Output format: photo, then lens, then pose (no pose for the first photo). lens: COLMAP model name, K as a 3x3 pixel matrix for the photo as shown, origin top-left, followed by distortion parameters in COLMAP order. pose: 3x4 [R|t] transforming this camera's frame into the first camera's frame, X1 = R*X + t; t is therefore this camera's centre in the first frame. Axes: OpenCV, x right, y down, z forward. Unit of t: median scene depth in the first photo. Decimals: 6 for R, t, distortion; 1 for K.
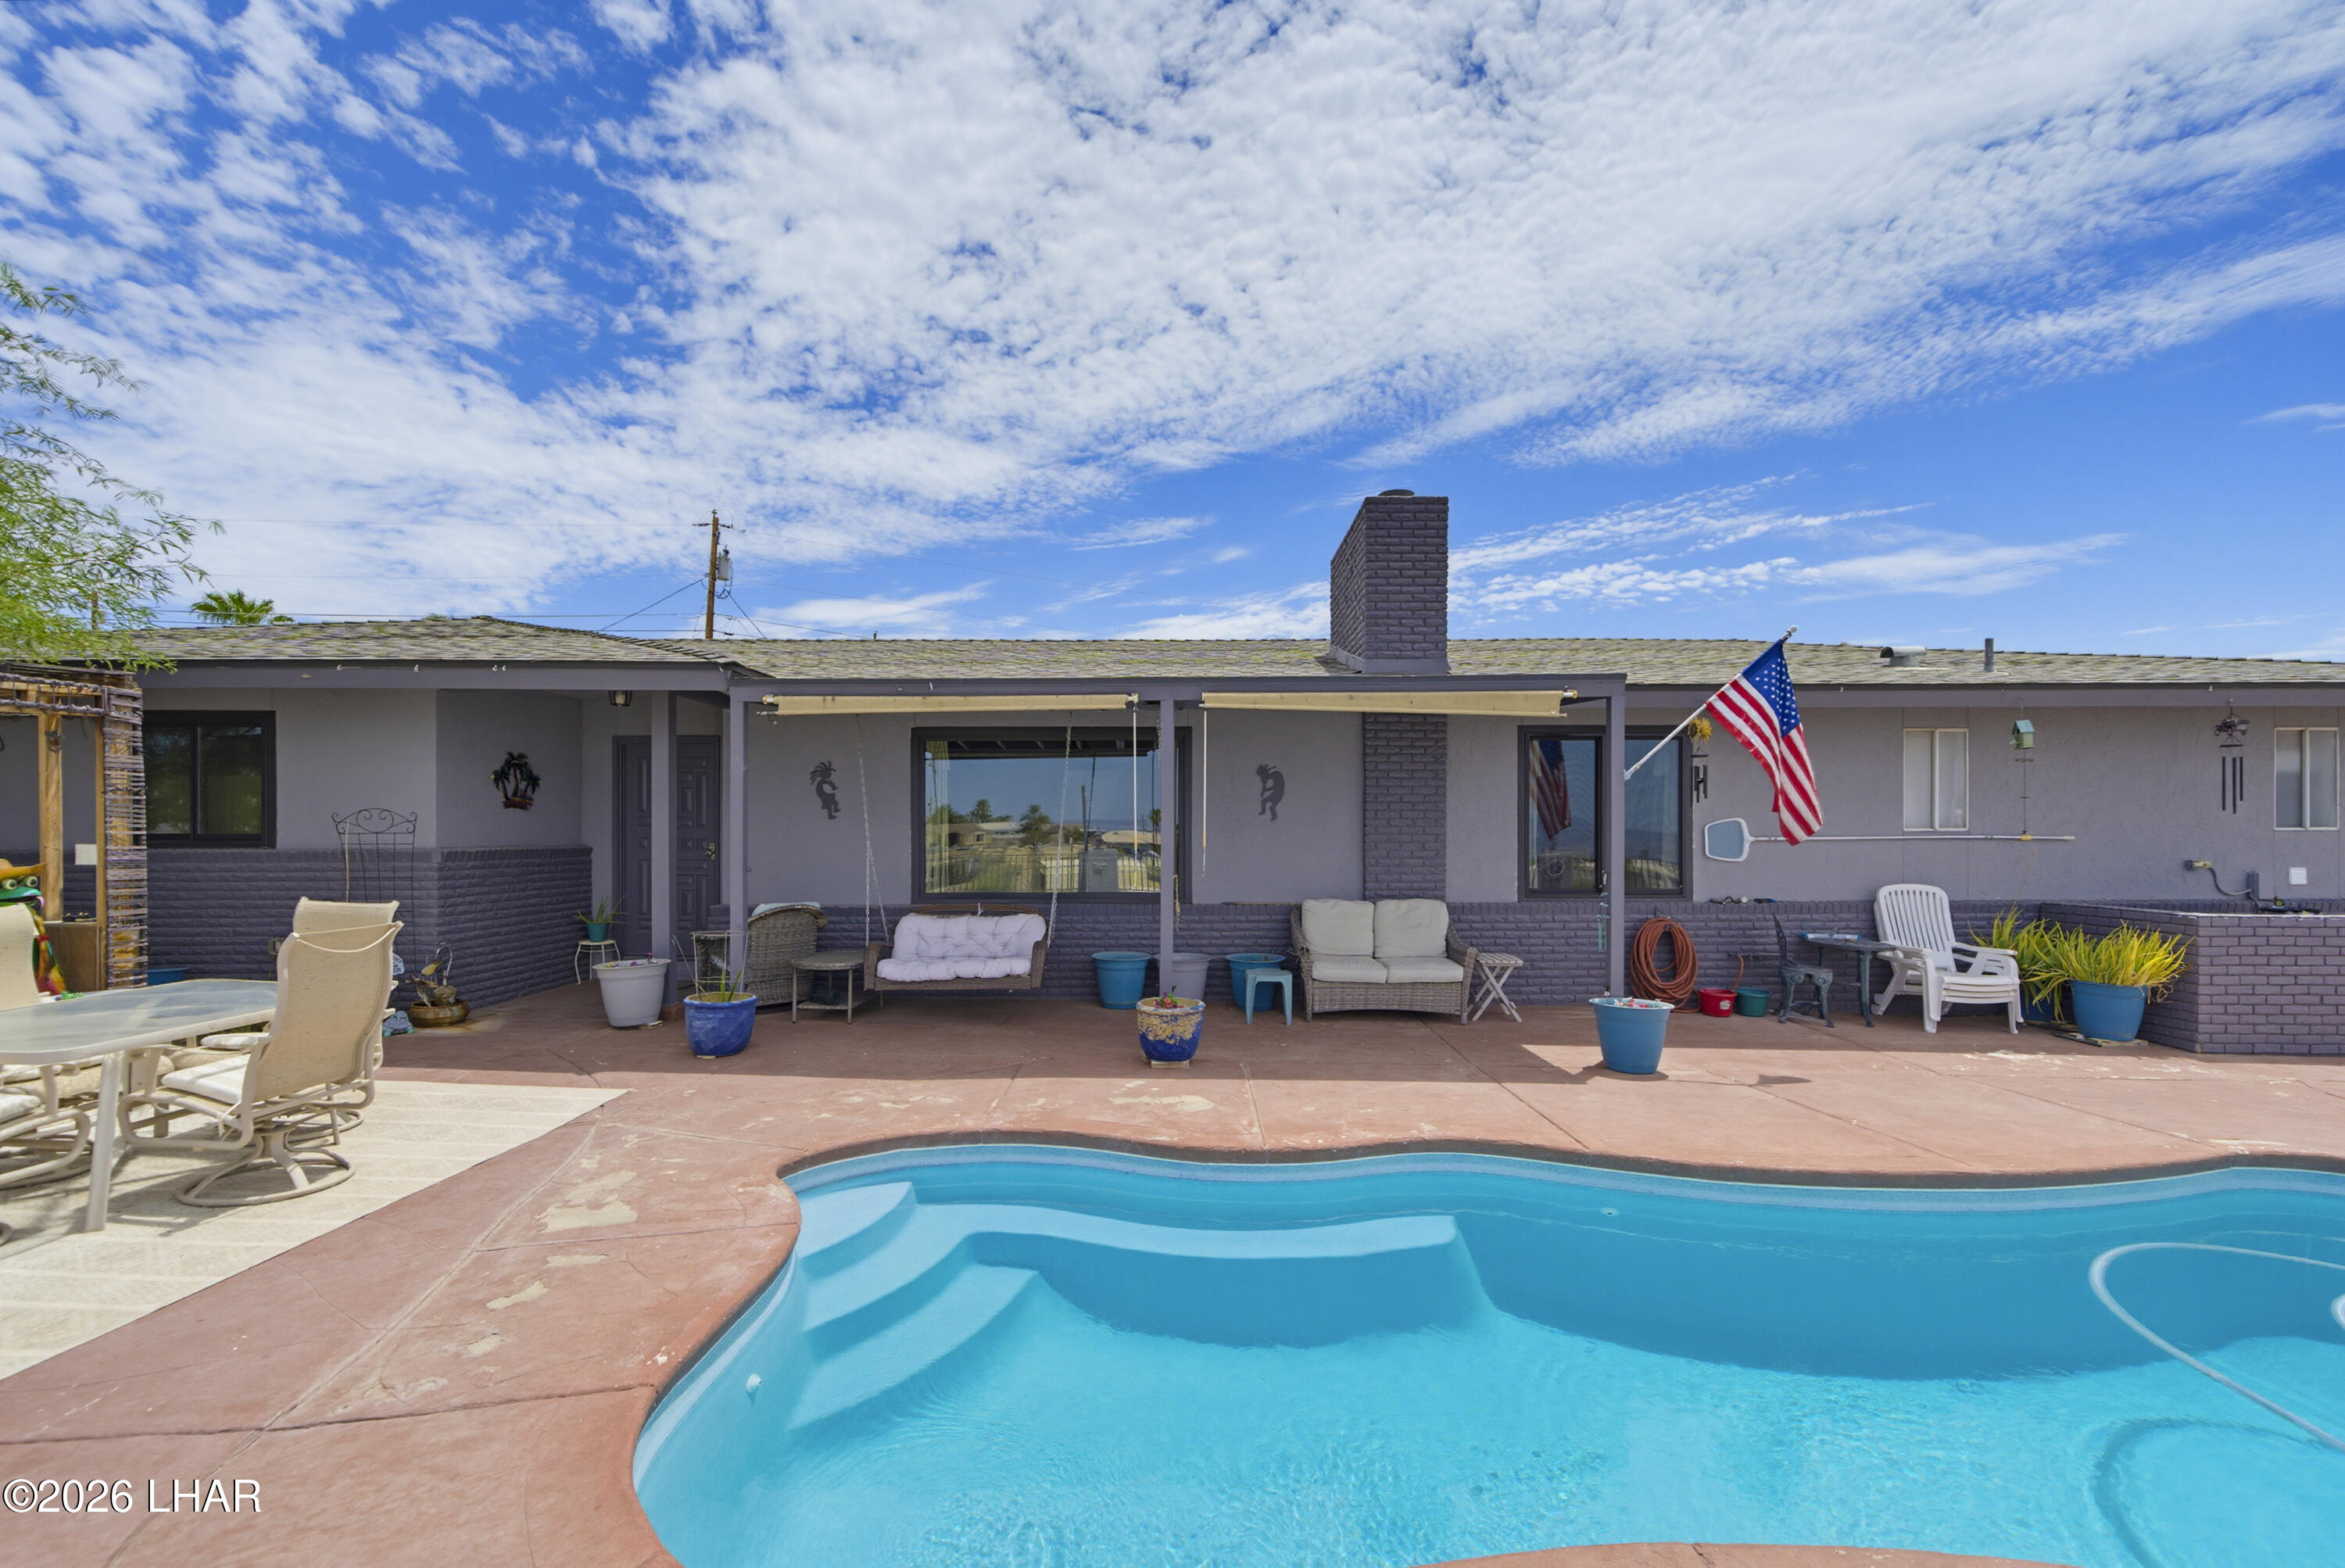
lens RADIAL K [[1034.2, 0, 1214.0], [0, 1034.2, 820.3], [0, 0, 1]] dist [0.013263, -0.001359]
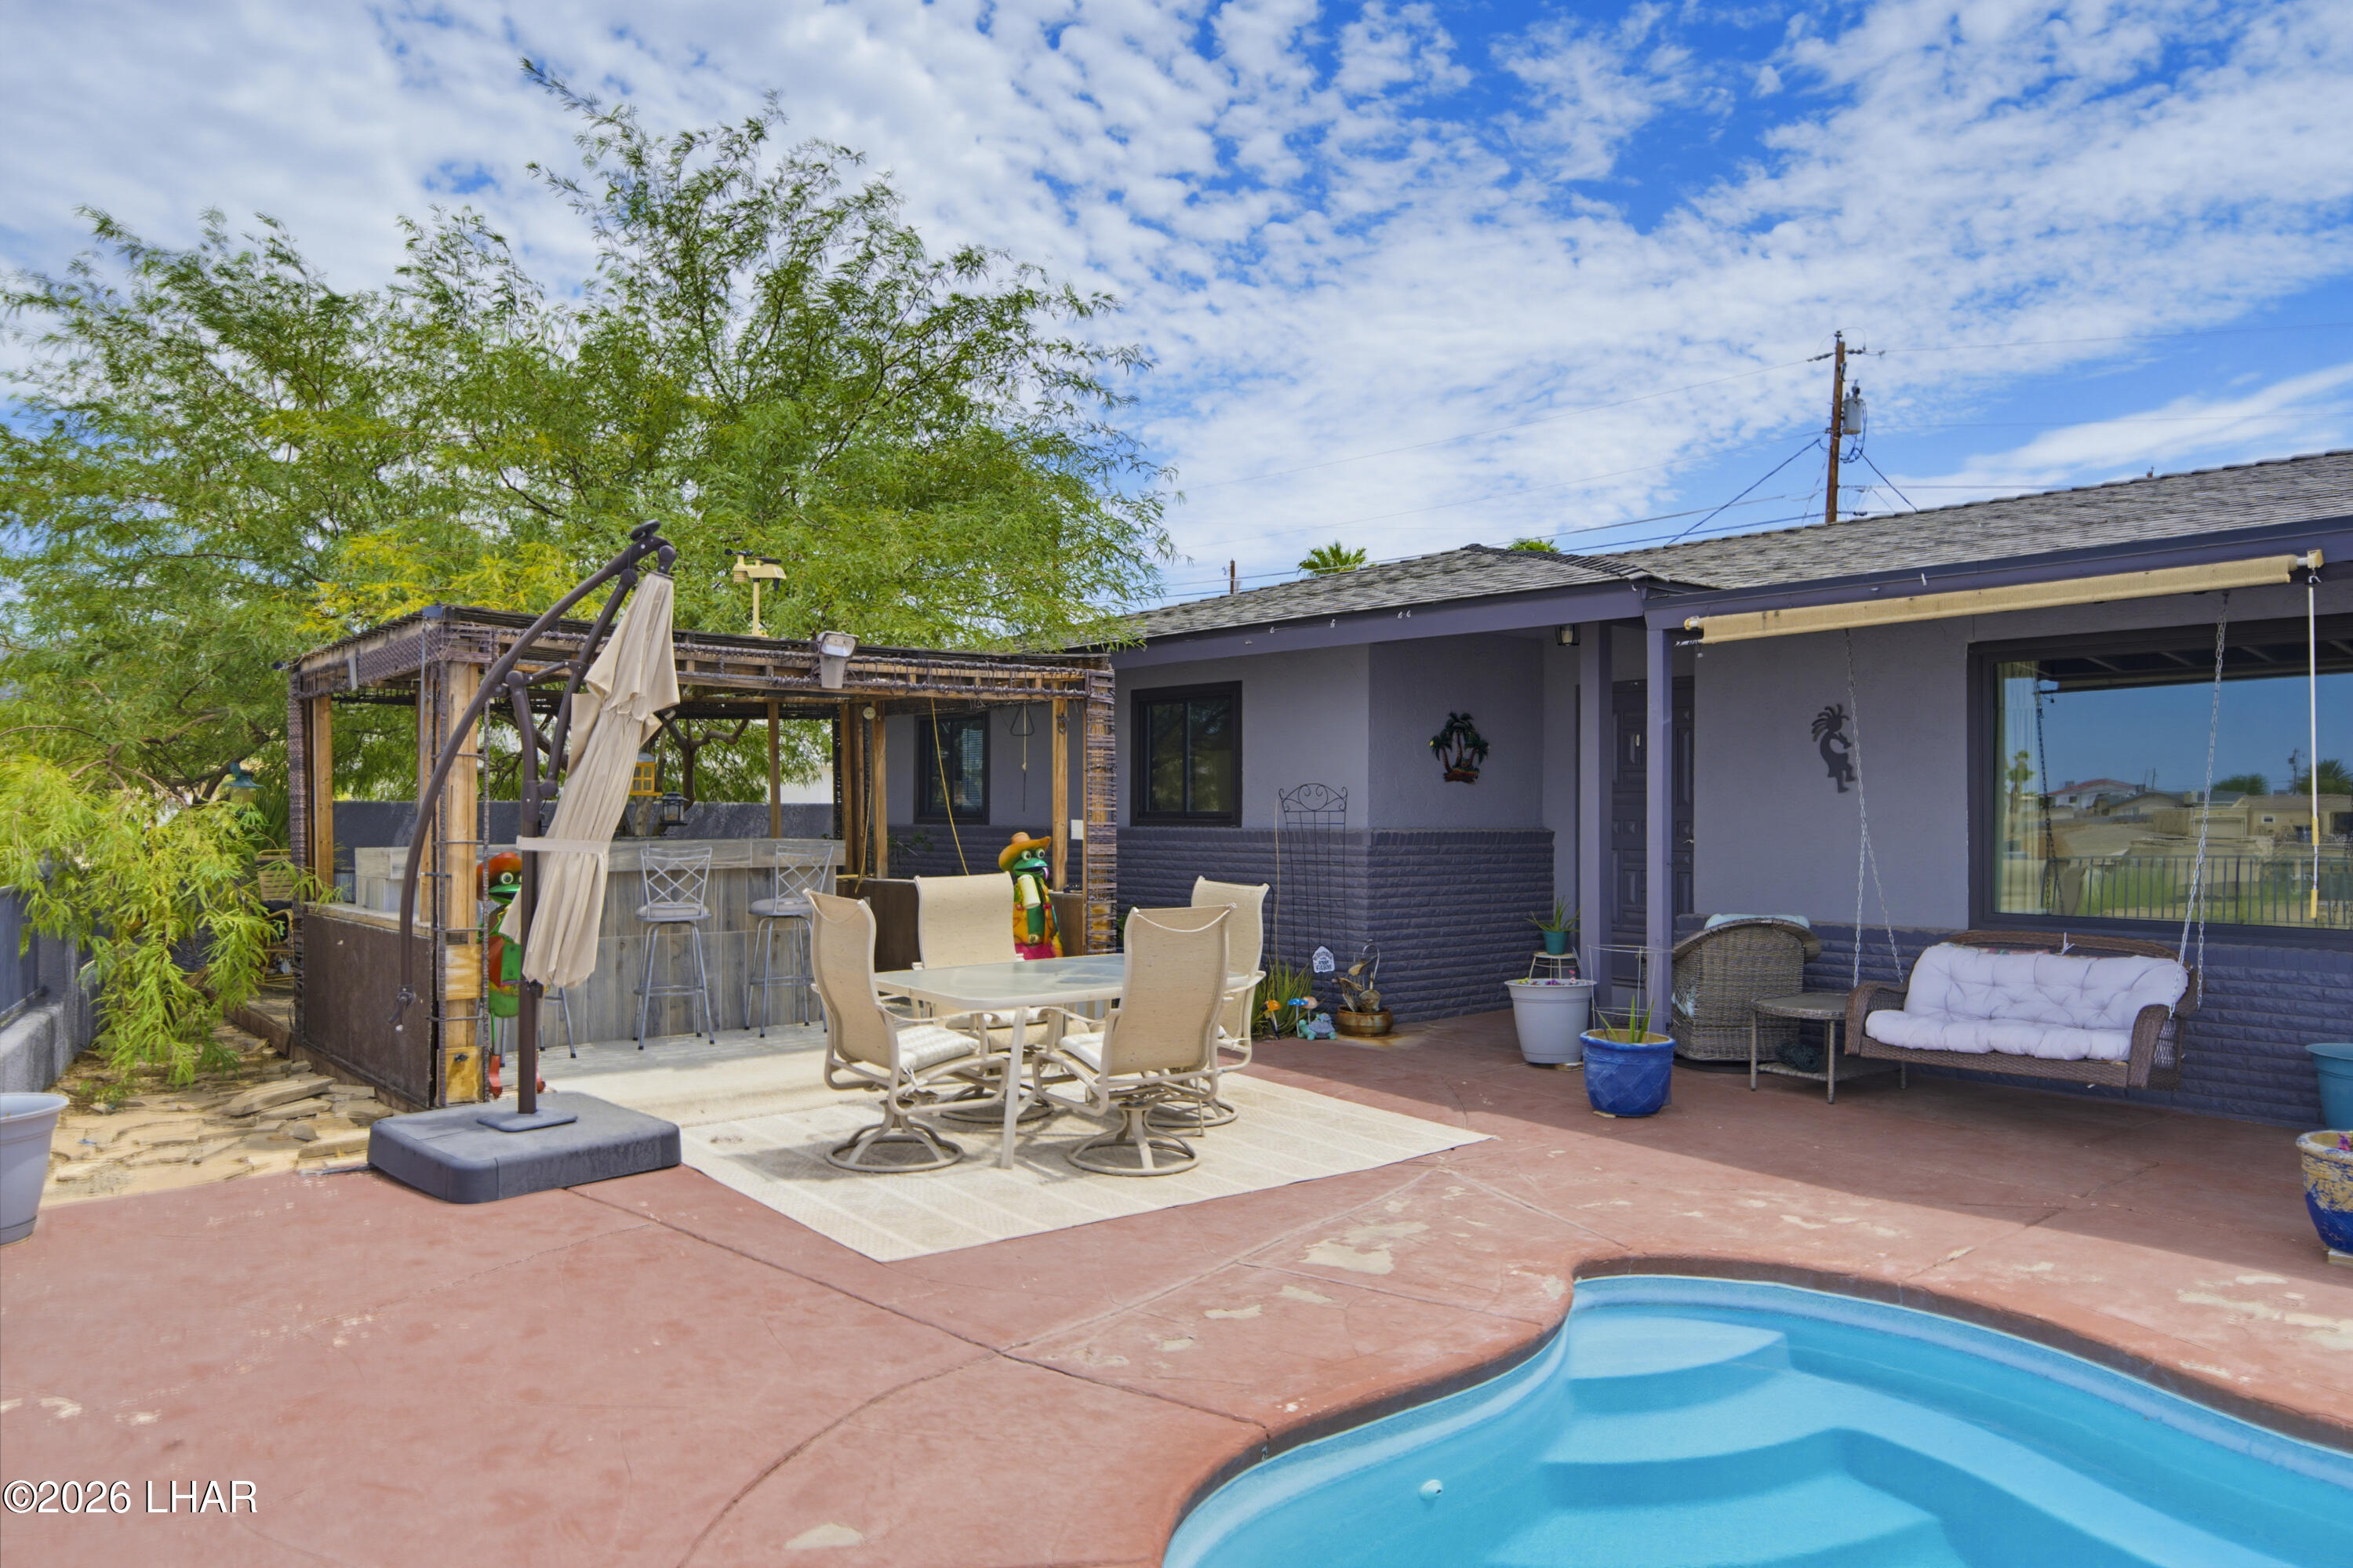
lens RADIAL K [[1626.0, 0, 1179.1], [0, 1626.0, 784.1], [0, 0, 1]] dist [0.012880, -0.000452]
pose [[0.645613, -0.010408, -0.763594, 0.165729], [0.004367, 0.999941, -0.009937, 0.002293], [0.763652, 0.003081, 0.645621, 0.014973]]
